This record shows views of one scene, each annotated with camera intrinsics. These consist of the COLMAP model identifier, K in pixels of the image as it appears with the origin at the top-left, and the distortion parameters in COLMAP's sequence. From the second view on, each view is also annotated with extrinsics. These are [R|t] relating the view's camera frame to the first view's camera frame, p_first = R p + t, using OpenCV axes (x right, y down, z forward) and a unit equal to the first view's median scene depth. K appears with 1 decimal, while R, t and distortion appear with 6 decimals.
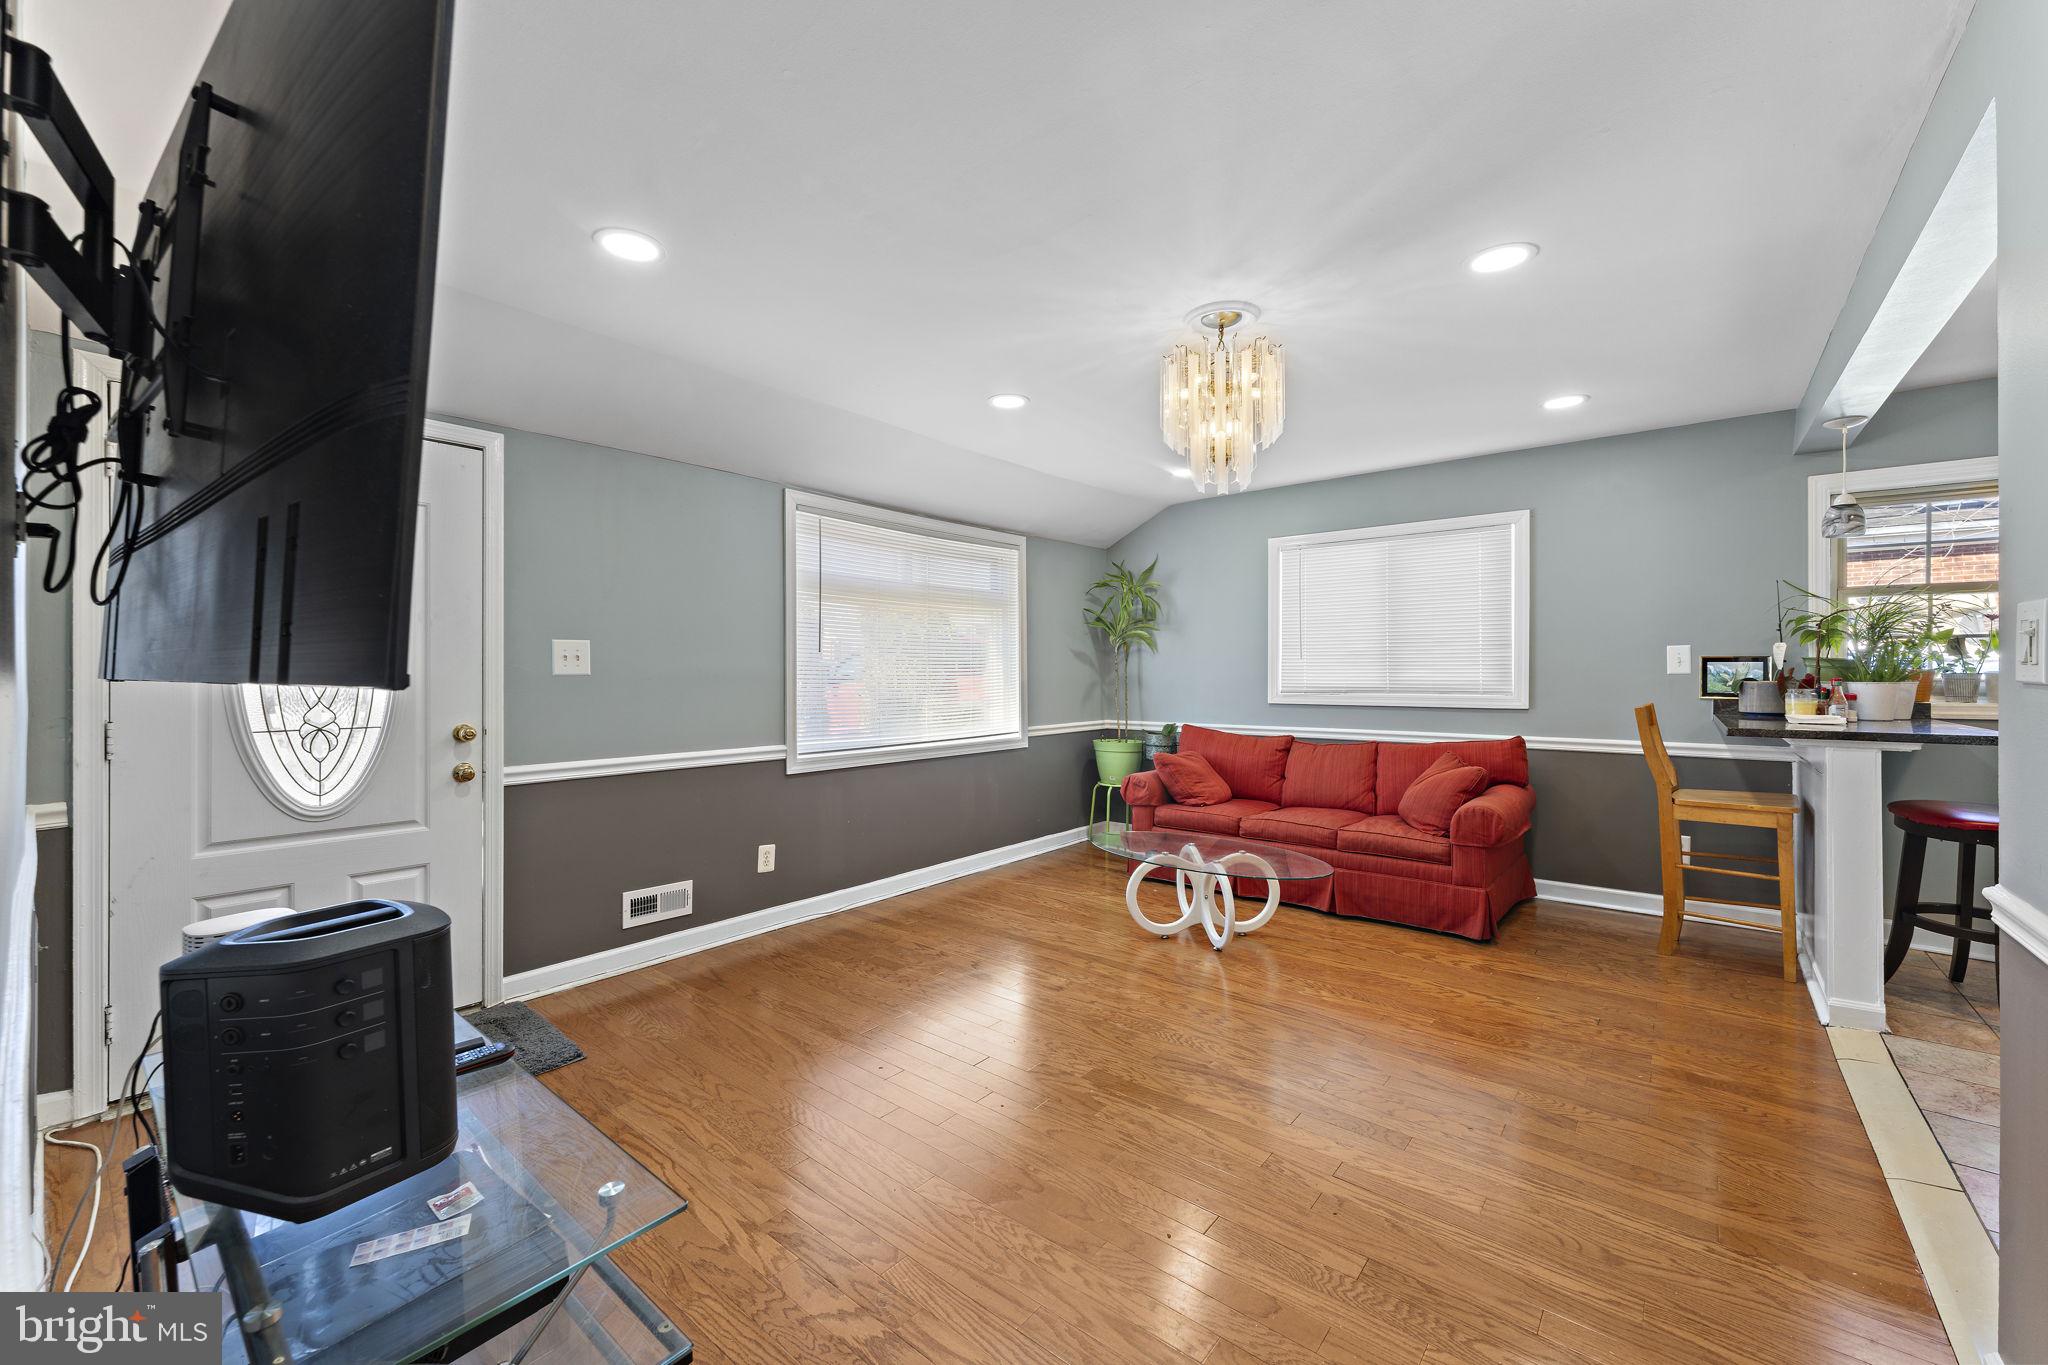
lens RADIAL K [[807.9, 0, 1022.0], [0, 807.9, 671.3], [0, 0, 1]] dist [-0.001726, -0.000273]
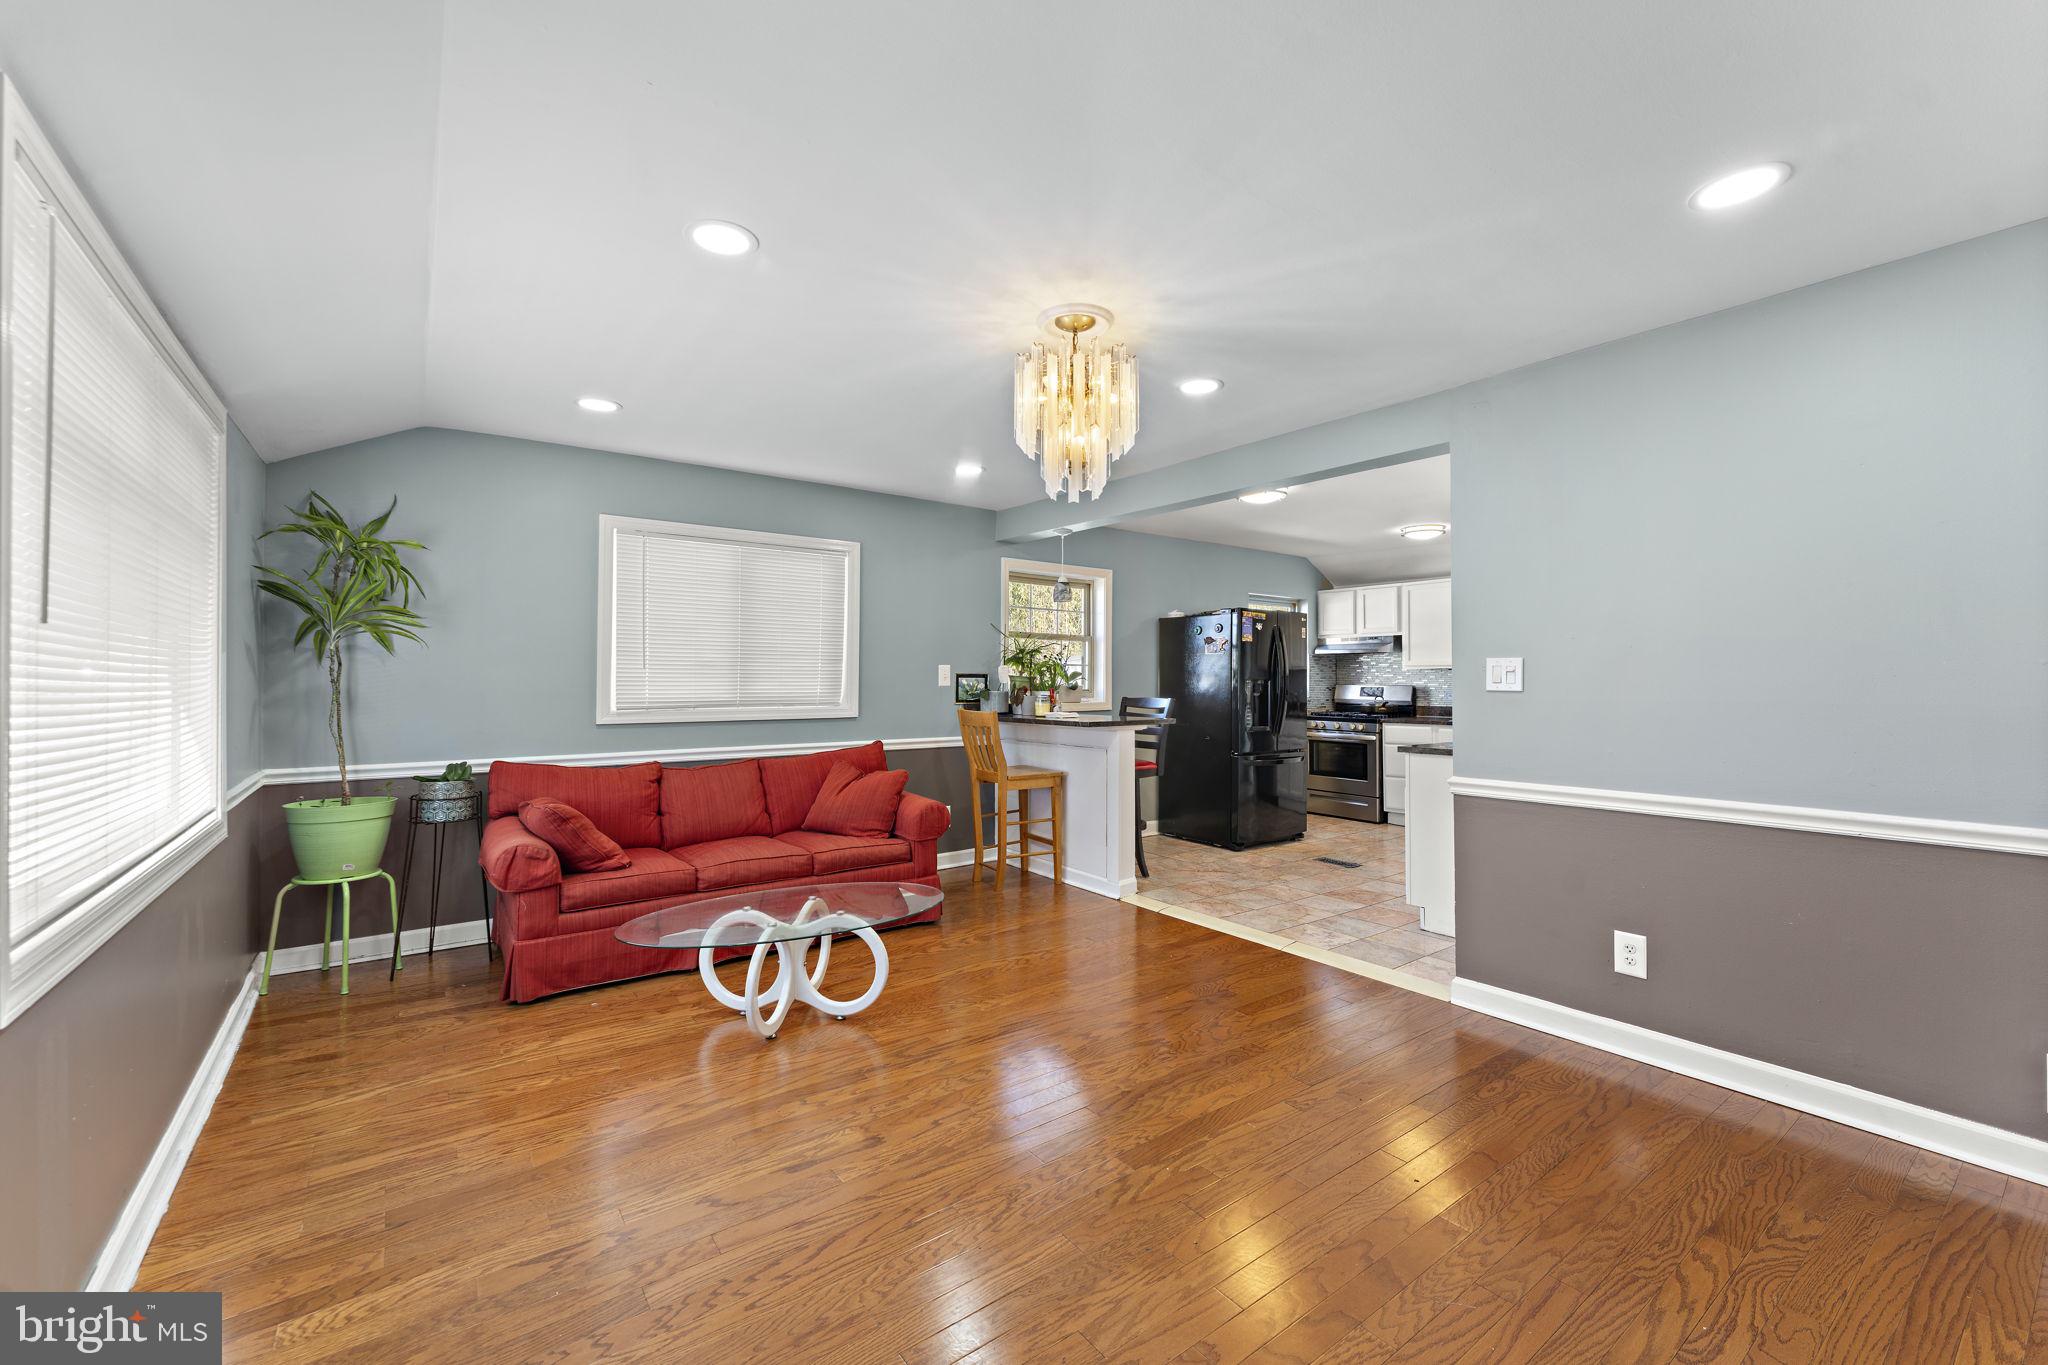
lens RADIAL K [[807.9, 0, 1022.0], [0, 807.9, 671.3], [0, 0, 1]] dist [-0.001726, -0.000273]
pose [[0.253420, 0.015948, 0.967225, -0.458858], [-0.002589, 0.999872, -0.015808, -0.000452], [-0.967353, 0.001502, 0.253429, 0.534103]]
